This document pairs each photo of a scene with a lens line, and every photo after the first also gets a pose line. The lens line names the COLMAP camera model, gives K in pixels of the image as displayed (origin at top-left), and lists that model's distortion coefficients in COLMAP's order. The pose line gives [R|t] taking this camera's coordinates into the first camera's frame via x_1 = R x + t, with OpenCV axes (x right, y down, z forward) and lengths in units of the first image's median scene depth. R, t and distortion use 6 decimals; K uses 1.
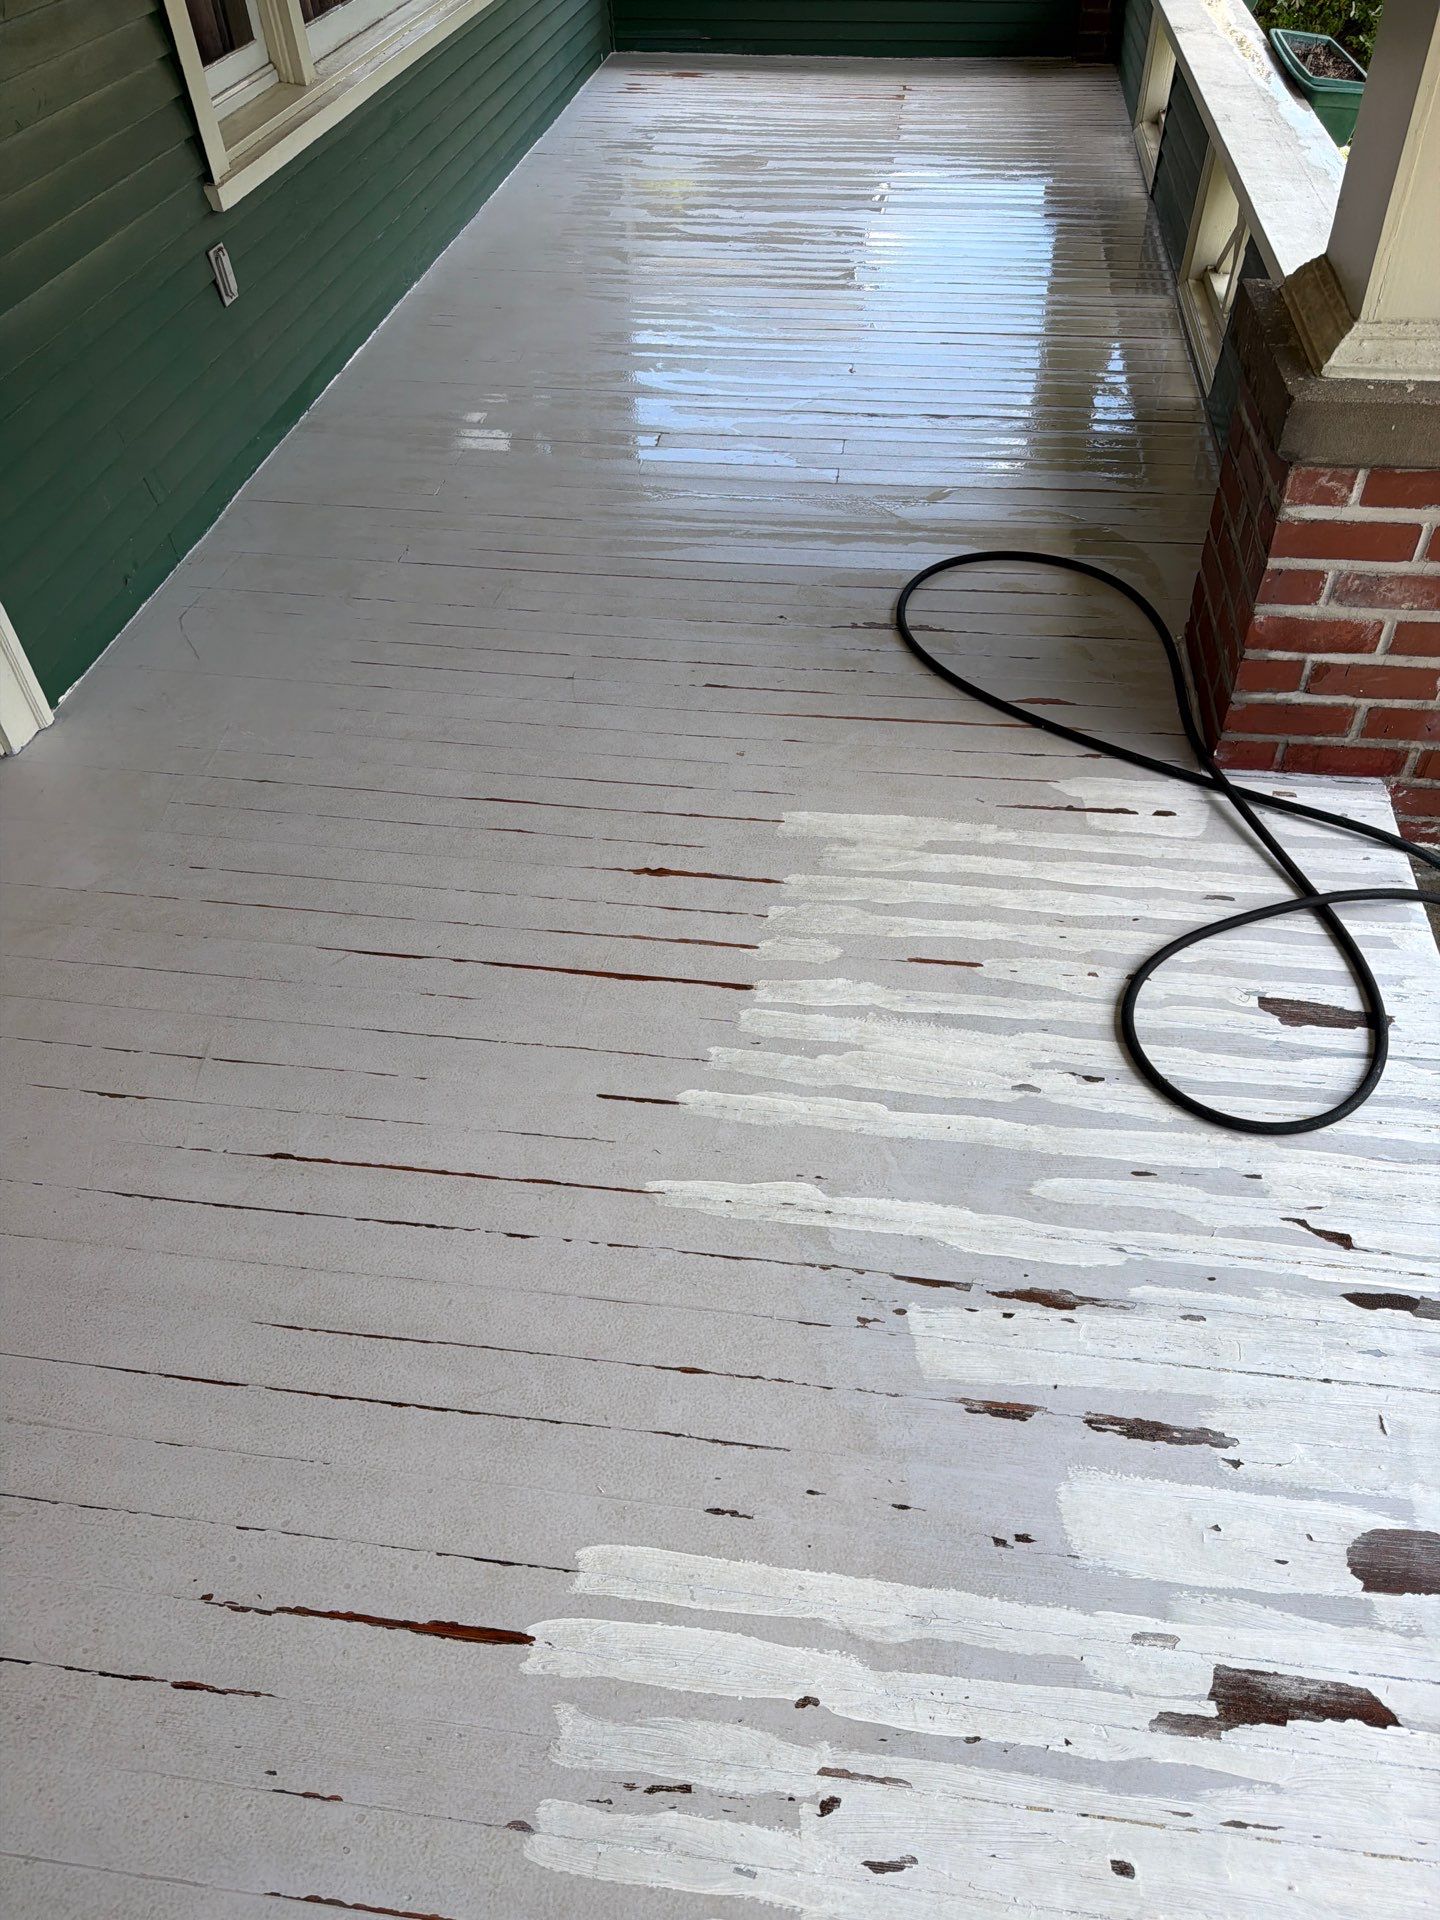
lens RADIAL K [[1363.8, 0, 729.0], [0, 1363.8, 954.0], [0, 0, 1]] dist [0.029298, -0.028614]
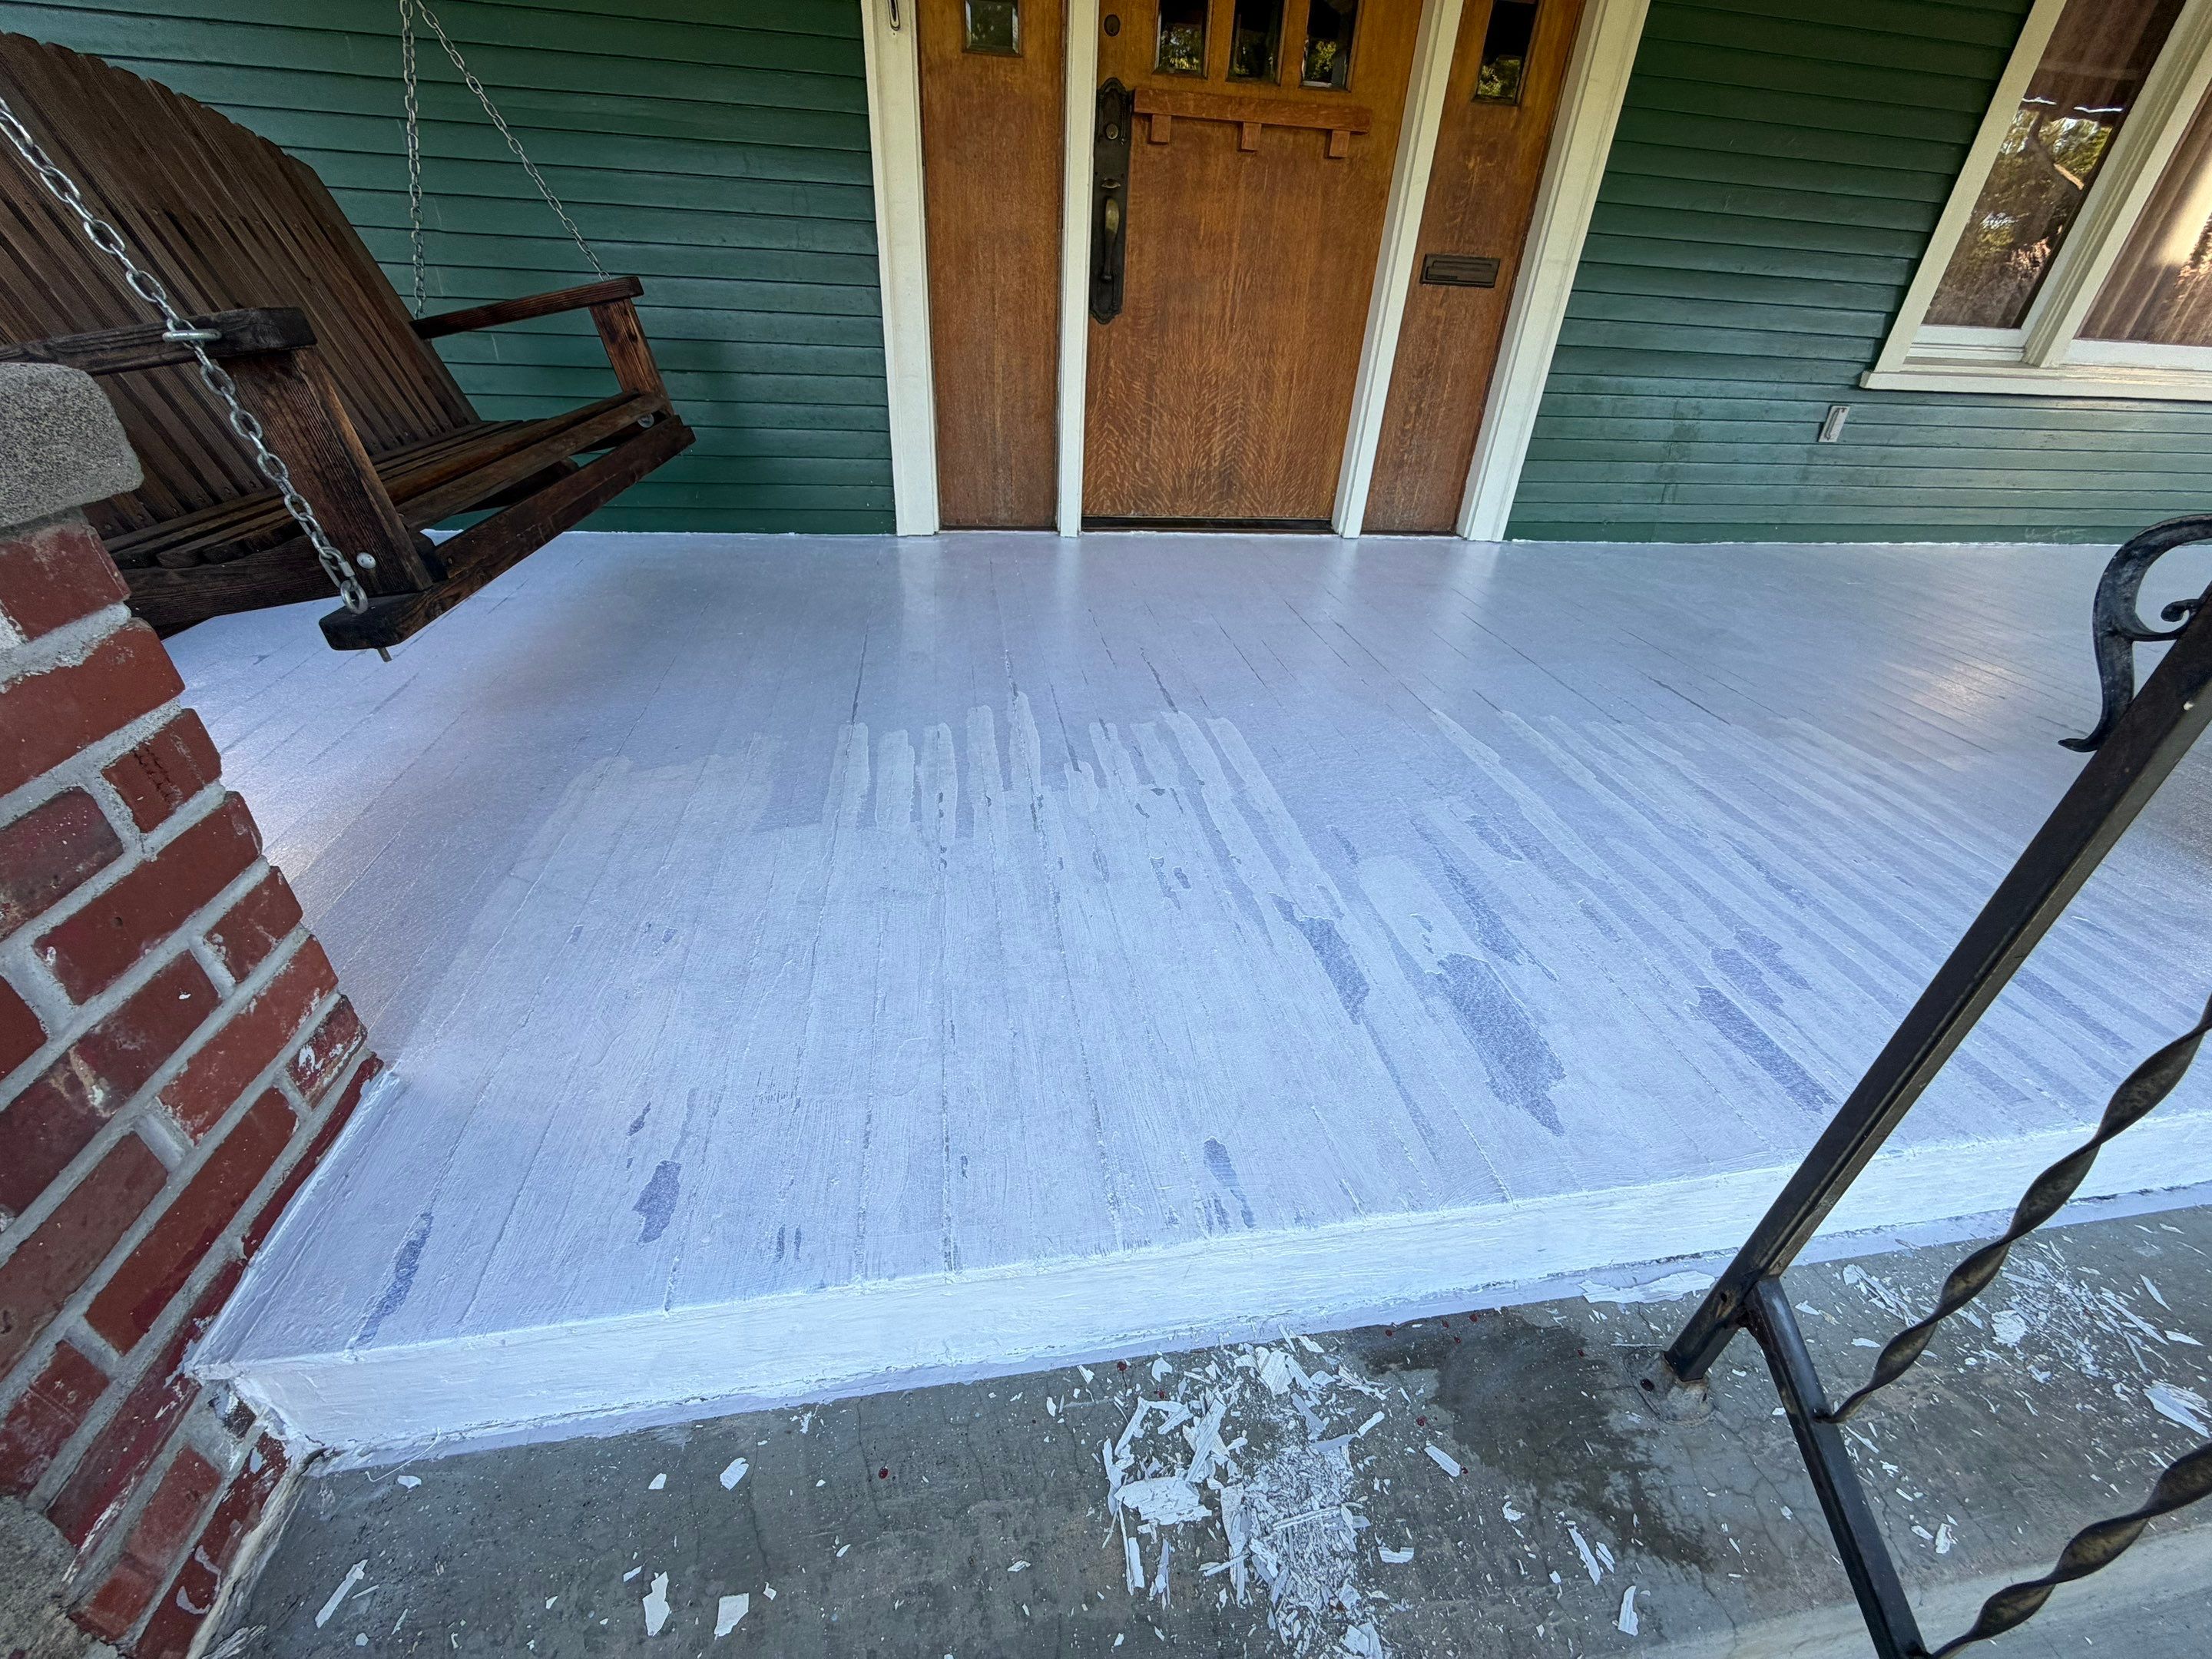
lens RADIAL K [[879.1, 0, 1105.3], [0, 879.1, 826.3], [0, 0, 1]] dist [-0.002802, 0.000344]
pose [[0.293141, 0.539533, -0.789286, 0.638836], [-0.700079, 0.683367, 0.207120, 0.283896], [0.651120, 0.491847, 0.578039, 0.177584]]
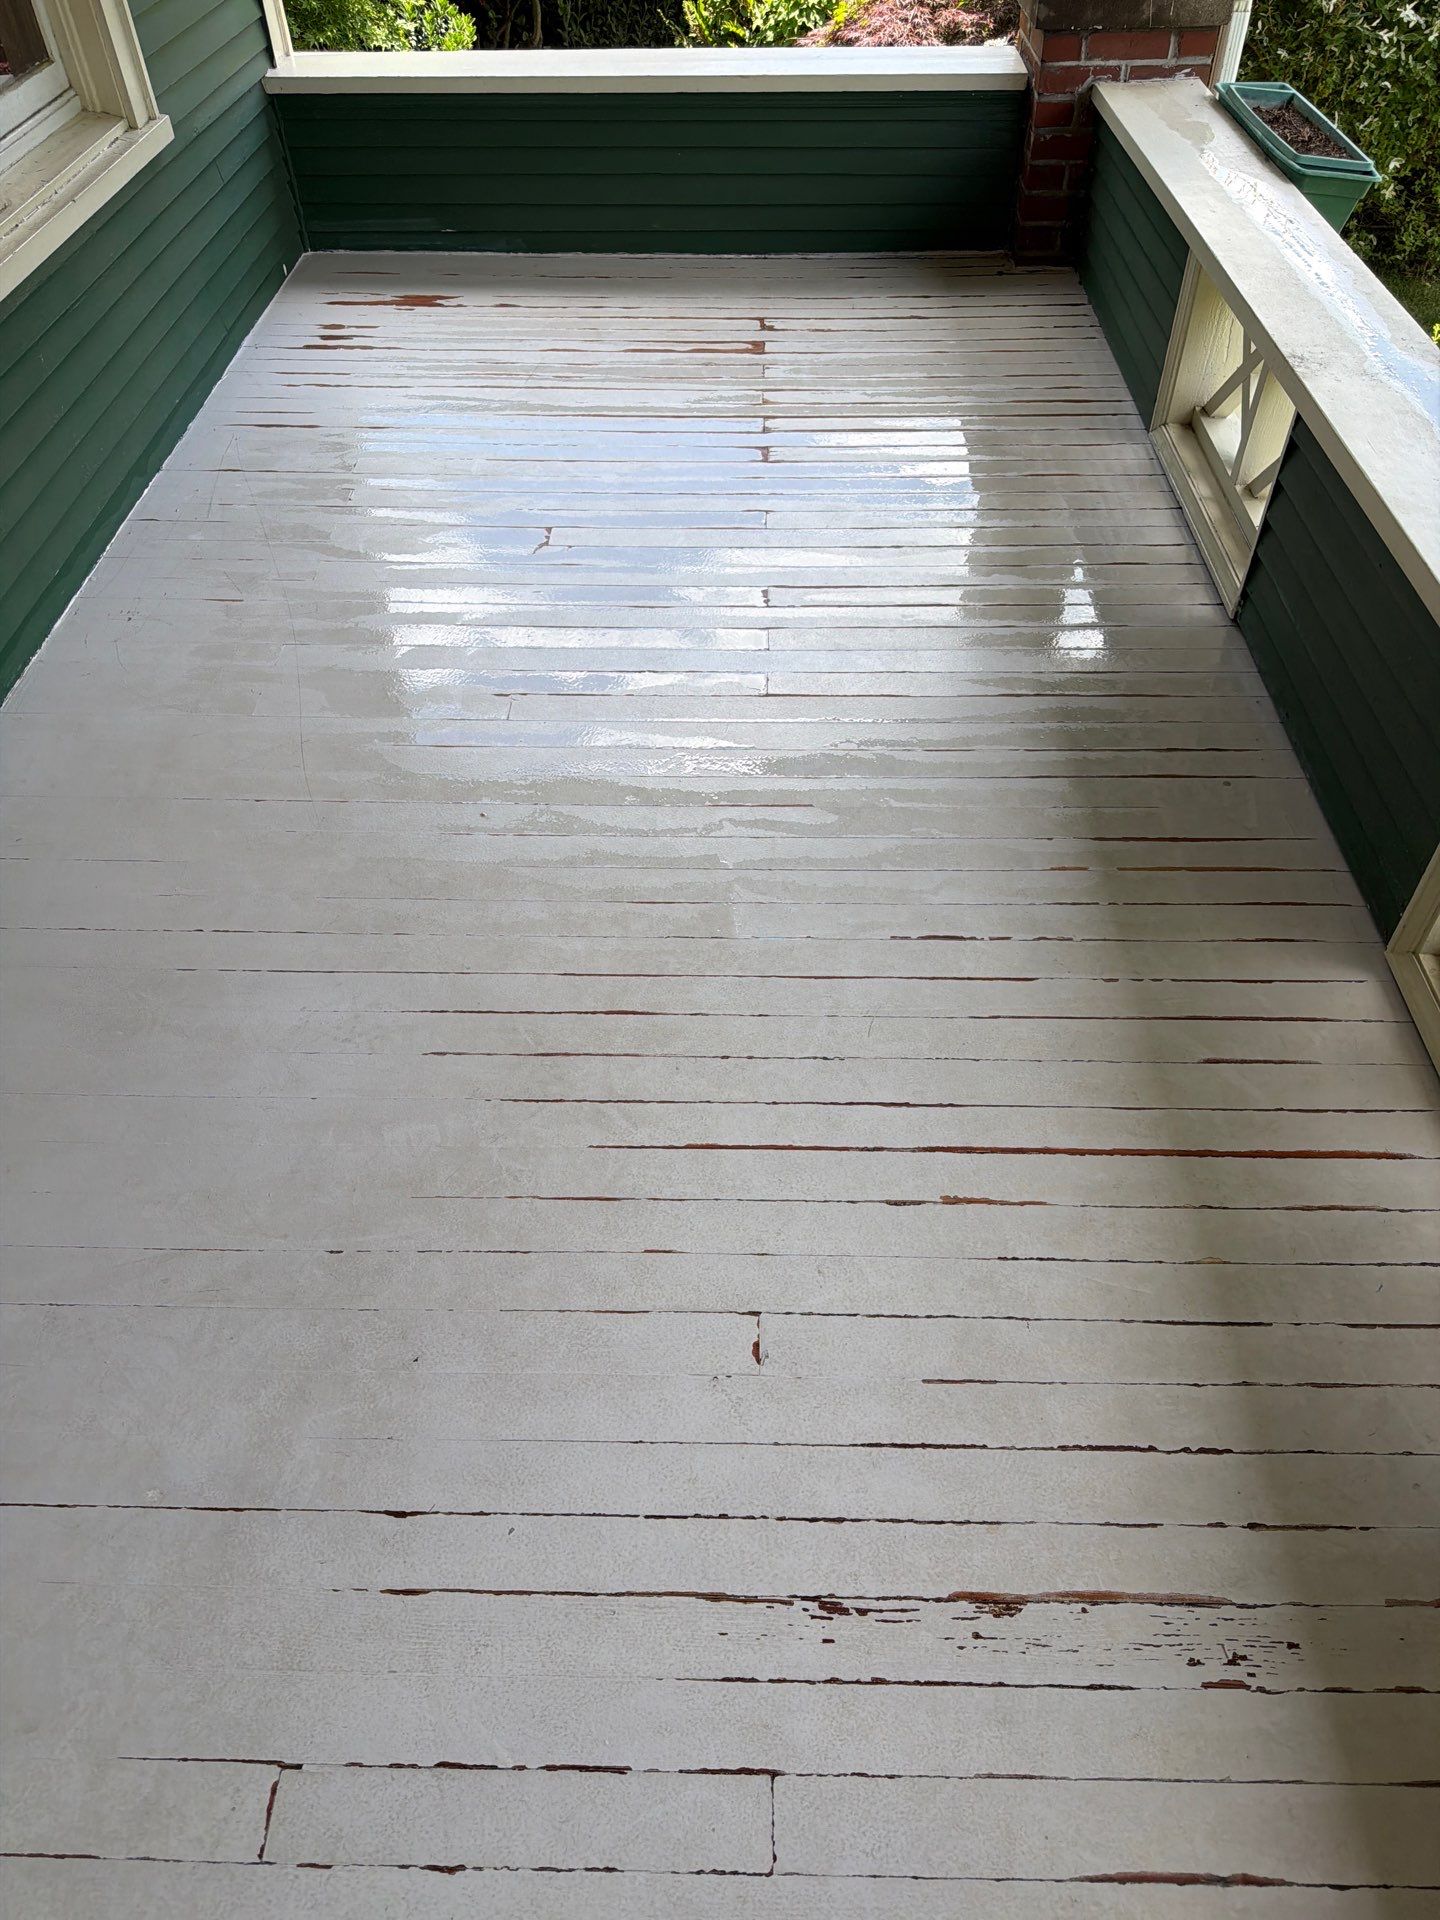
lens RADIAL K [[1363.8, 0, 718.0], [0, 1363.8, 960.8], [0, 0, 1]] dist [0.029298, -0.028614]
pose [[0.993696, -0.073926, 0.084286, 0.093171], [0.072767, 0.997208, 0.016744, -1.025030], [-0.085289, -0.010505, 0.996301, 1.071465]]
